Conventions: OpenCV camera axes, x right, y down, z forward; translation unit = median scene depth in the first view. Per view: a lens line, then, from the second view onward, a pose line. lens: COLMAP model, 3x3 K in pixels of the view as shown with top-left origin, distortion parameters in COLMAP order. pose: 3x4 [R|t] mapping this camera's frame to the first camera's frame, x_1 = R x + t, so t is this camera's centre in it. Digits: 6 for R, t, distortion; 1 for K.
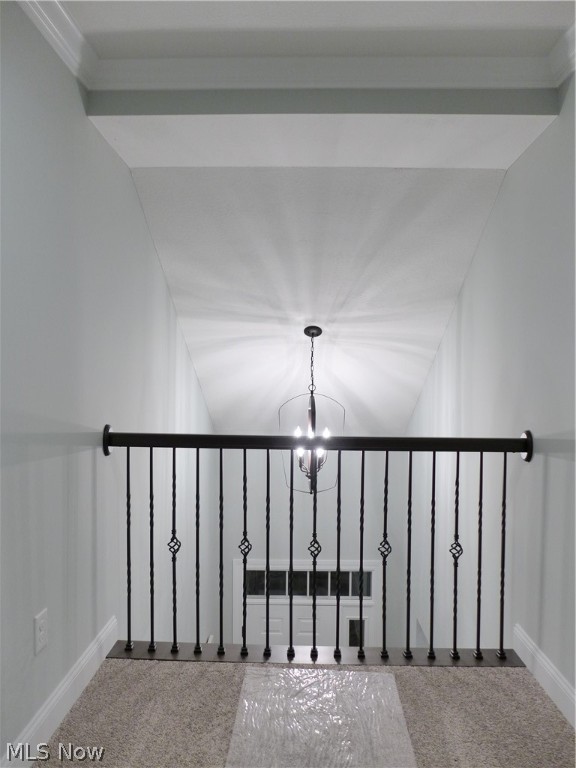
lens RADIAL K [[560.1, 0, 293.4], [0, 560.1, 384.1], [0, 0, 1]] dist [-0.021662, -0.006417]
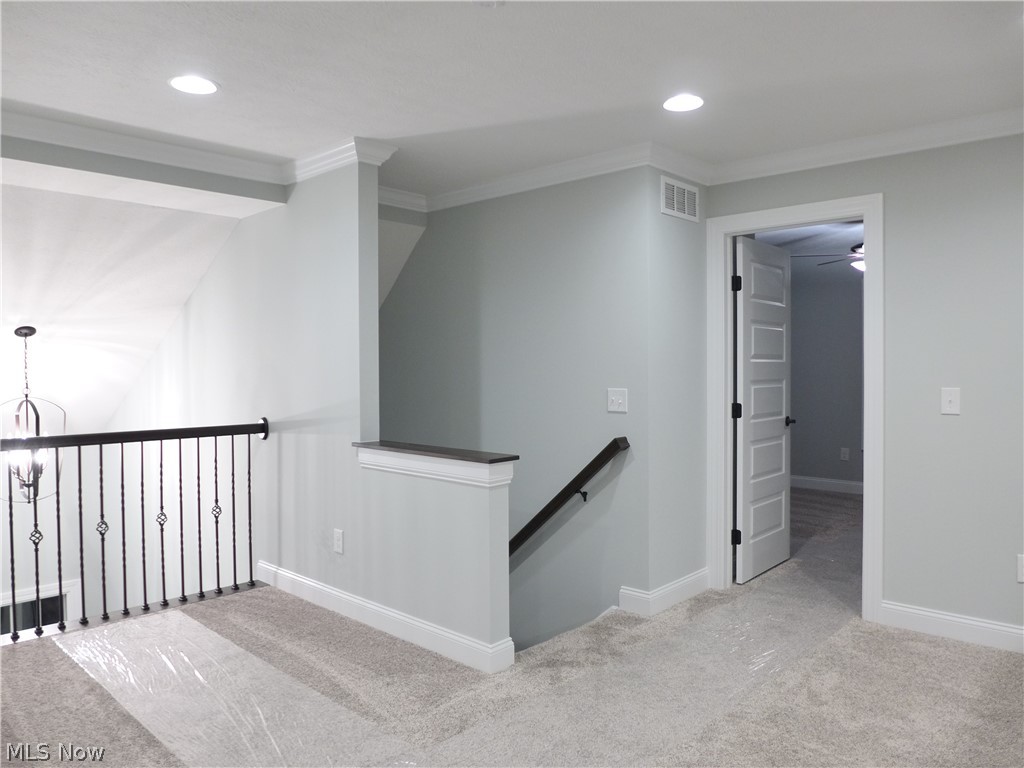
lens RADIAL K [[746.8, 0, 514.7], [0, 746.8, 381.6], [0, 0, 1]] dist [-0.021662, -0.006417]
pose [[0.666259, -0.027414, 0.745216, -0.541487], [0.016892, 0.999622, 0.021671, -0.035203], [-0.745529, -0.001850, 0.666471, -0.698750]]
